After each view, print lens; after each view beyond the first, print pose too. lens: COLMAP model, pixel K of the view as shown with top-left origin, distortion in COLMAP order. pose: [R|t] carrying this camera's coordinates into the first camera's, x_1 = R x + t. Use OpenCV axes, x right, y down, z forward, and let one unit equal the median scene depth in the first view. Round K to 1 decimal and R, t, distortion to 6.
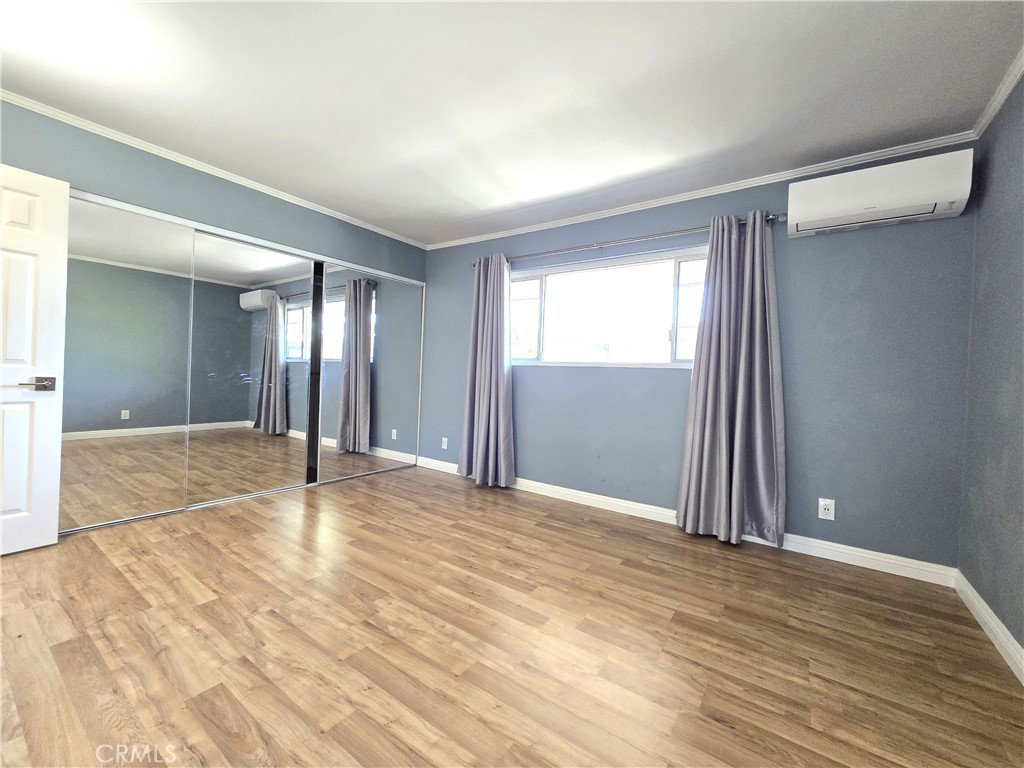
lens RADIAL K [[417.0, 0, 513.1], [0, 417.0, 384.6], [0, 0, 1]] dist [-0.001918, -0.000072]
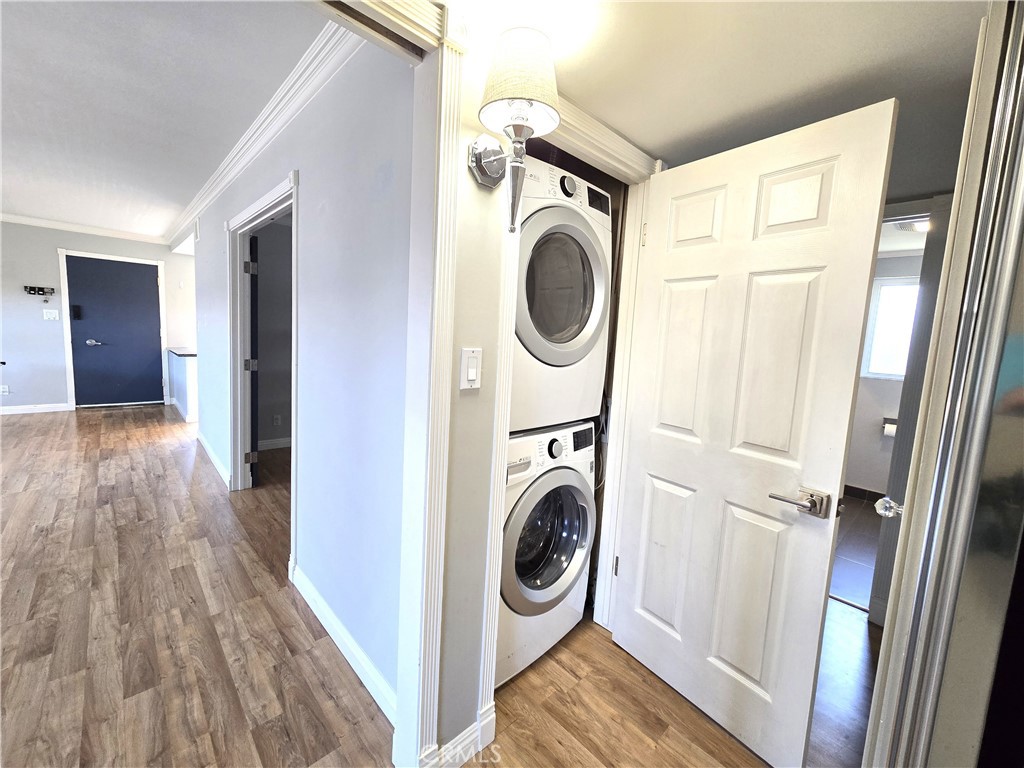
lens RADIAL K [[417.0, 0, 512.7], [0, 417.0, 379.9], [0, 0, 1]] dist [-0.001918, -0.000072]
pose [[-0.978536, -0.105949, 0.176754, -1.385712], [-0.081726, 0.986898, 0.139114, -0.327929], [-0.189177, 0.121682, -0.974374, 1.943441]]
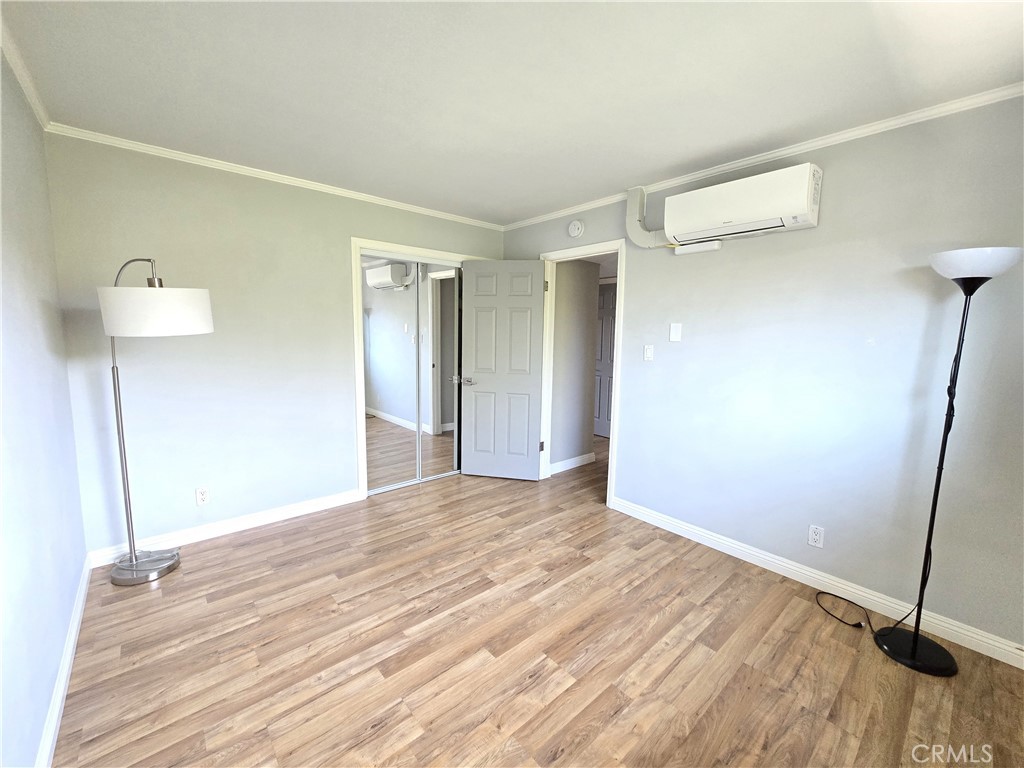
lens RADIAL K [[417.0, 0, 512.6], [0, 417.0, 383.7], [0, 0, 1]] dist [-0.001918, -0.000072]
pose [[0.237376, -0.153374, 0.959233, -1.703327], [0.006811, 0.987696, 0.156239, -0.334623], [-0.971394, -0.030554, 0.235500, 1.551719]]
